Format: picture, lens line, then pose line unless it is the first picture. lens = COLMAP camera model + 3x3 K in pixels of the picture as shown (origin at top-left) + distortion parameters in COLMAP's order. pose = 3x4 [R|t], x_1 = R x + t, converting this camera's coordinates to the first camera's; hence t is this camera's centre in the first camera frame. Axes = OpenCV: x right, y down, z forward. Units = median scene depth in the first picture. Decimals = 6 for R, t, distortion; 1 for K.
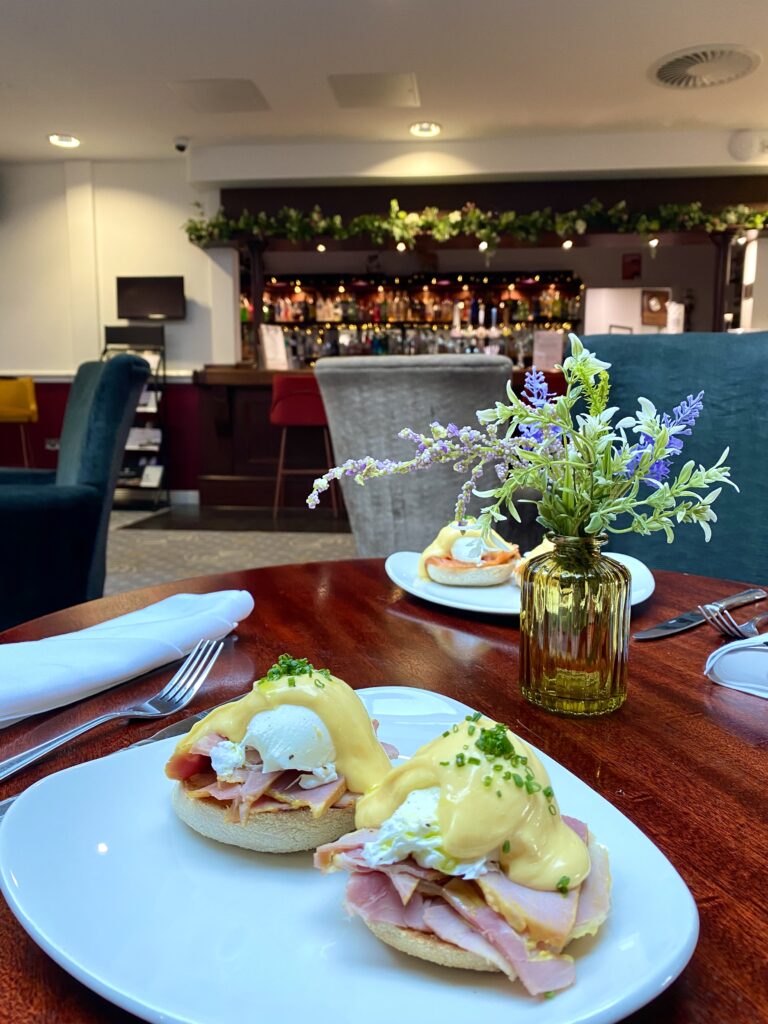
lens RADIAL K [[781.1, 0, 386.1], [0, 781.1, 513.9], [0, 0, 1]] dist [-0.000373, -0.000976]
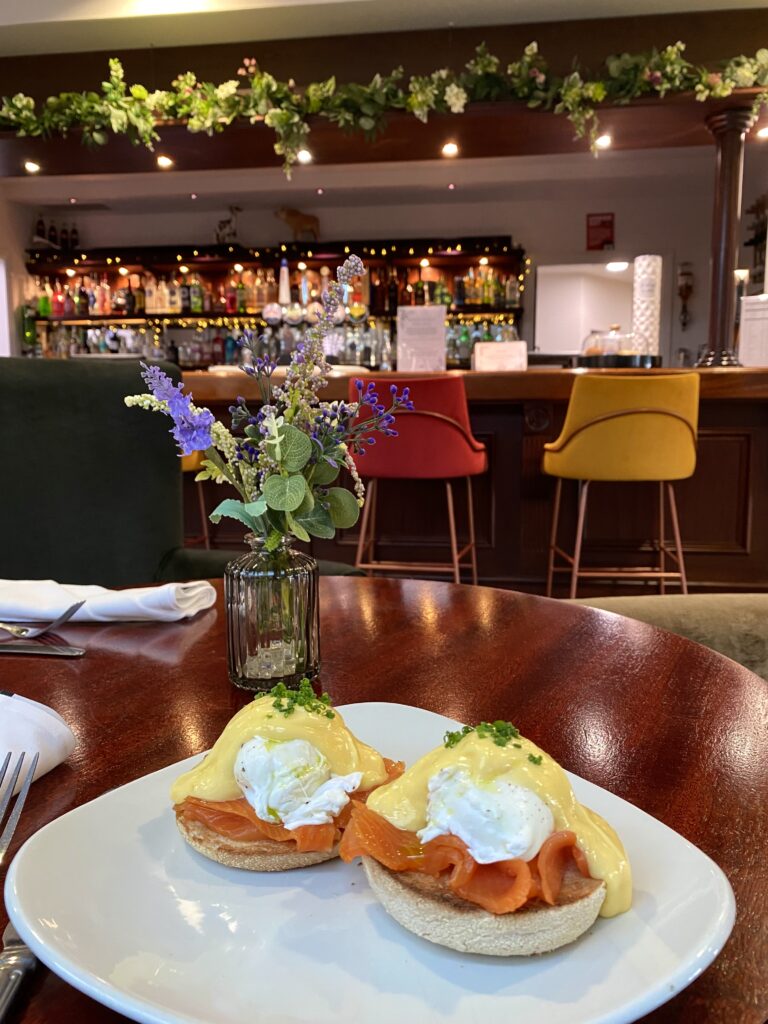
lens RADIAL K [[778.5, 0, 384.0], [0, 778.5, 512.0], [0, 0, 1]] dist [0.005569, -0.003584]
pose [[0.999675, 0.000595, -0.025475, 0.201948], [-0.001488, 0.999385, -0.035032, -0.066791], [0.025439, 0.035059, 0.999061, 0.455964]]
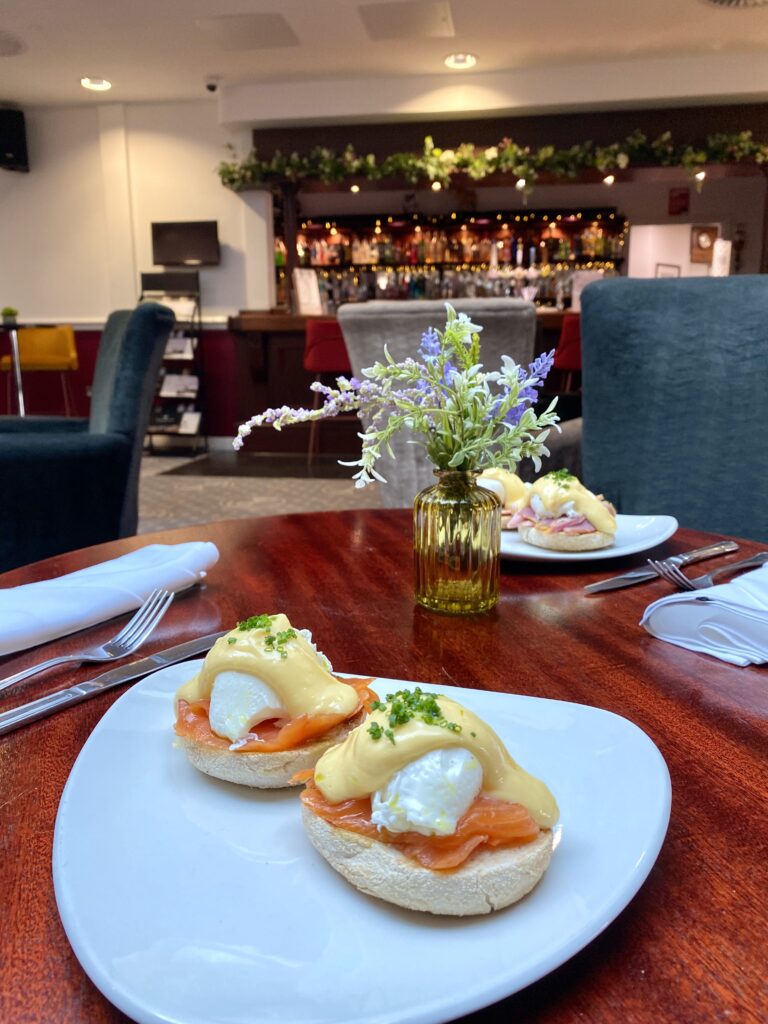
lens RADIAL K [[784.3, 0, 384.0], [0, 784.3, 512.0], [0, 0, 1]] dist [-0.035676, 0.054631]
pose [[0.998338, 0.002370, -0.057583, 0.011349], [0.001531, 0.997711, 0.067606, -0.001258], [0.057612, -0.067582, 0.996049, -0.002580]]
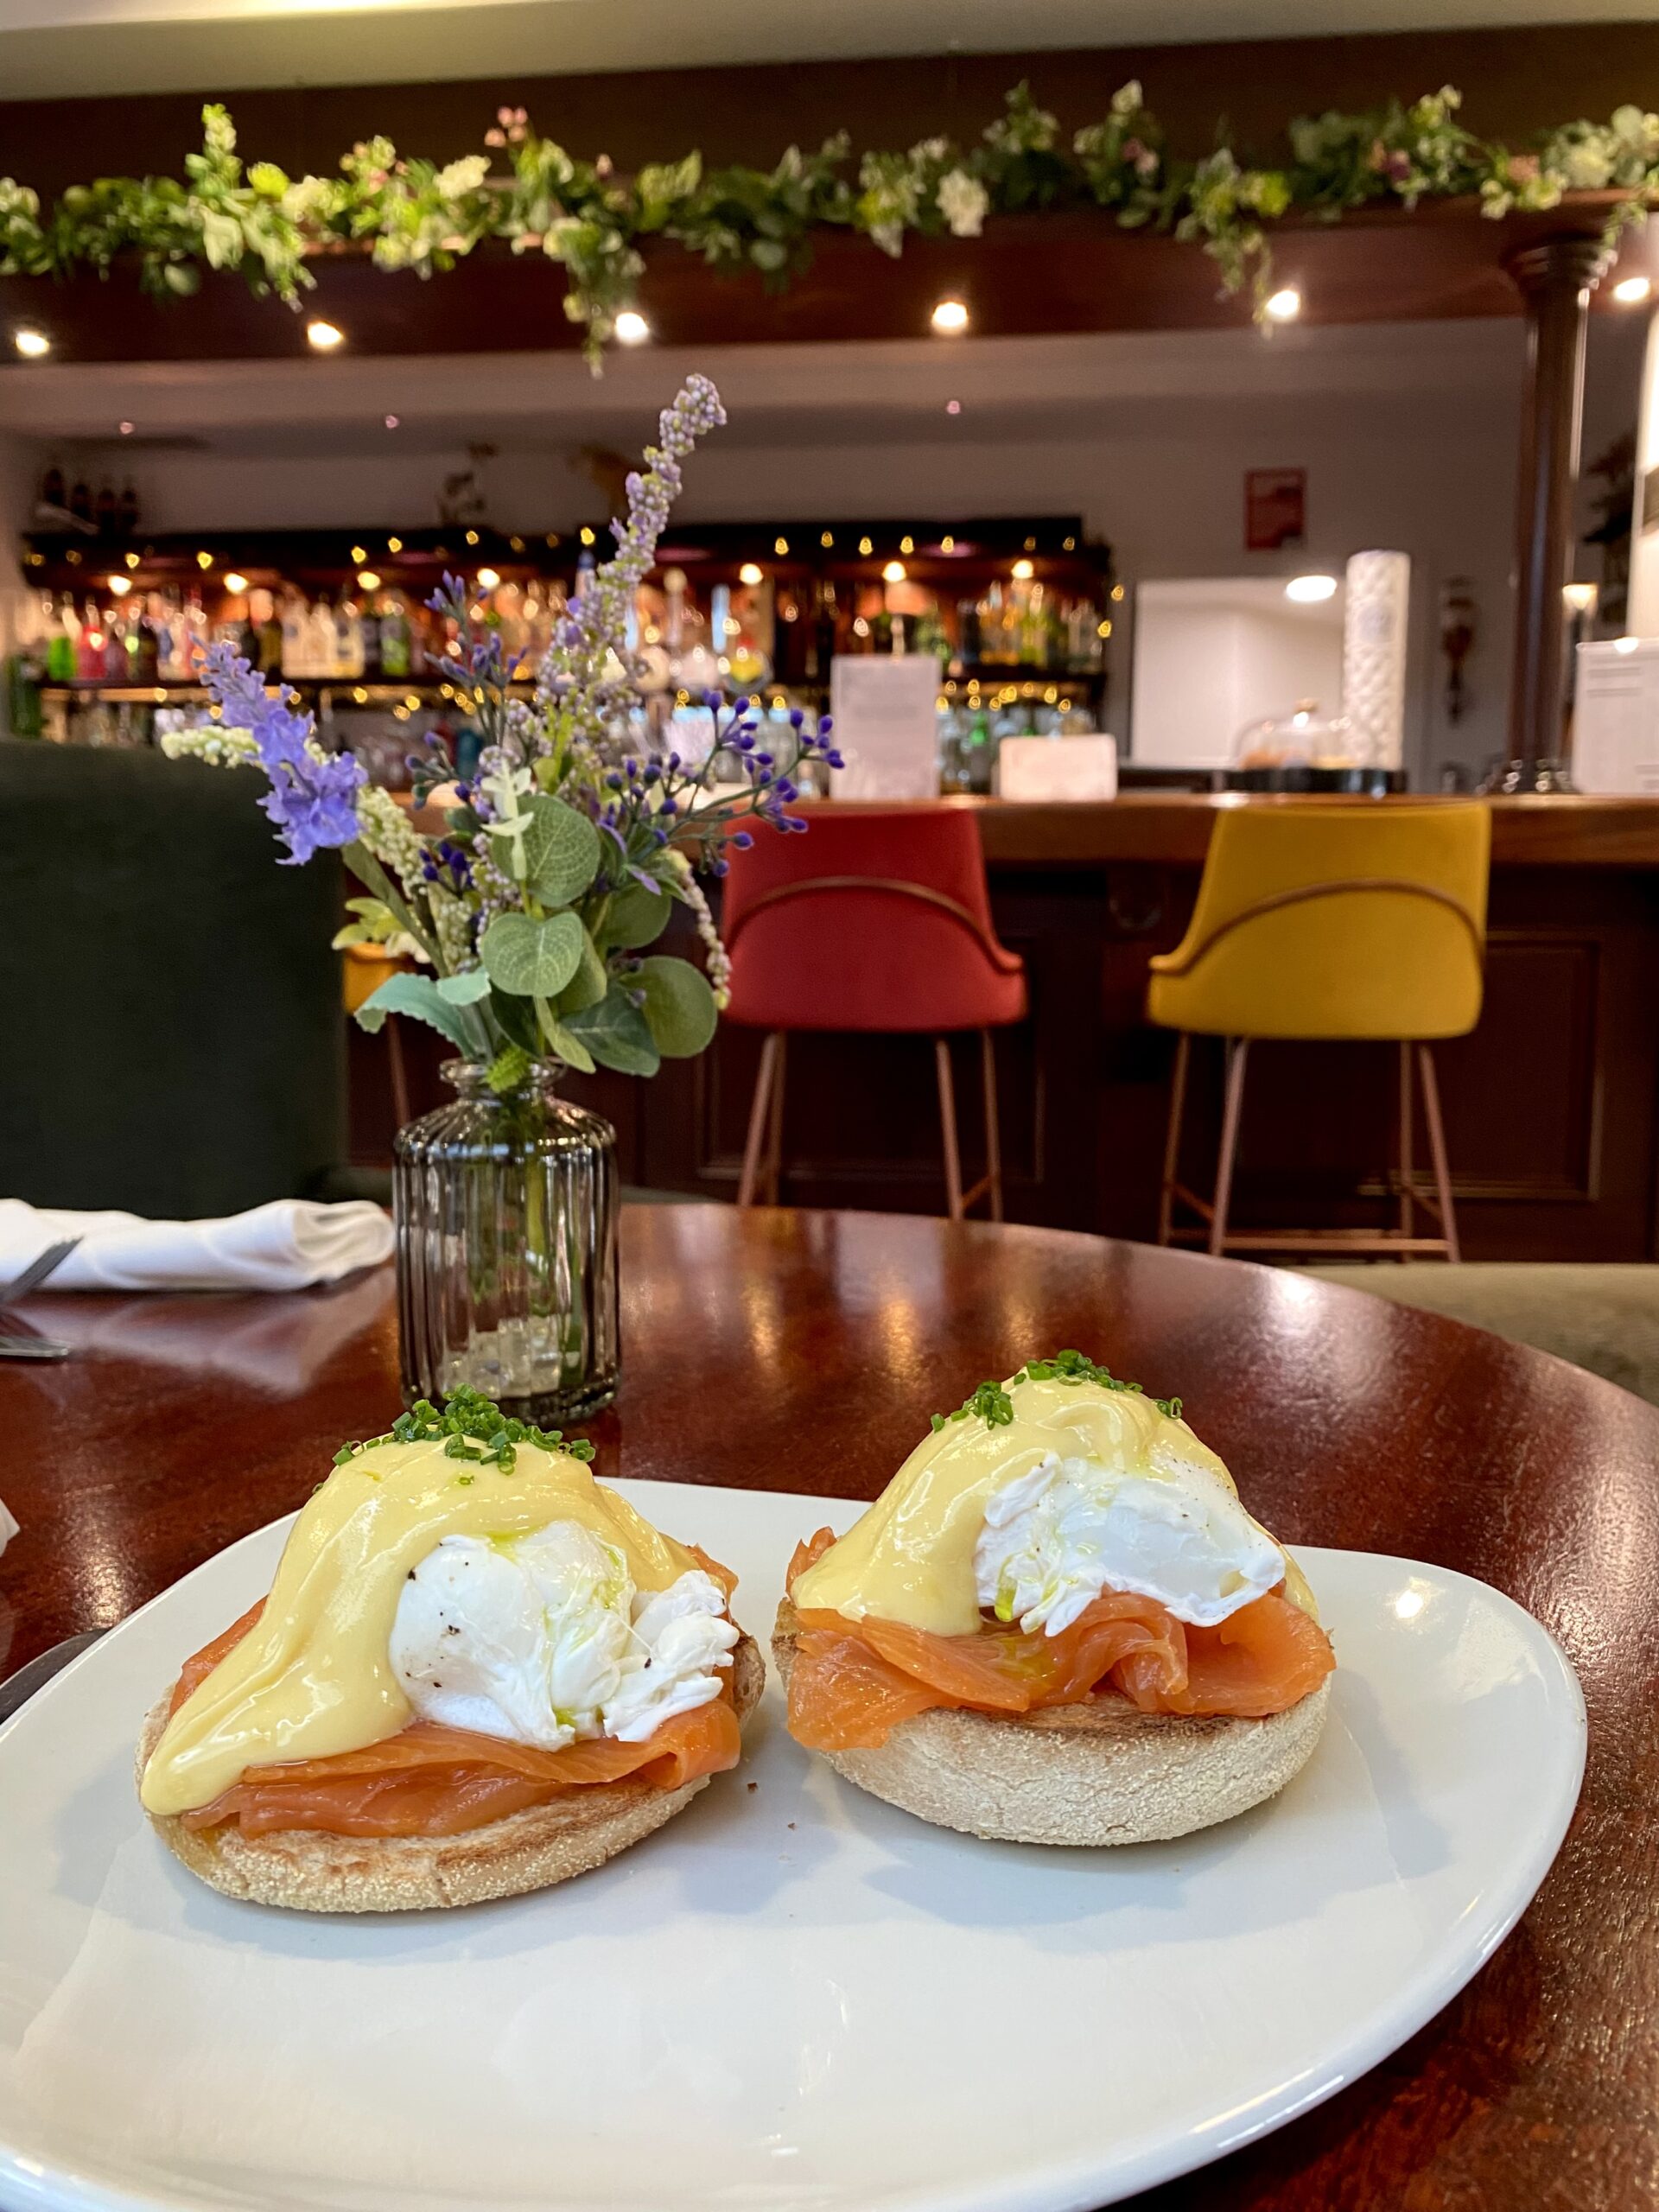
lens RADIAL K [[1687.4, 0, 834.1], [0, 1687.4, 1110.2], [0, 0, 1]] dist [-0.000373, -0.000976]
pose [[0.999939, 0.007415, -0.008243, 0.203365], [-0.007760, 0.999061, -0.042621, -0.061782], [0.007919, 0.042682, 0.999057, 0.463030]]
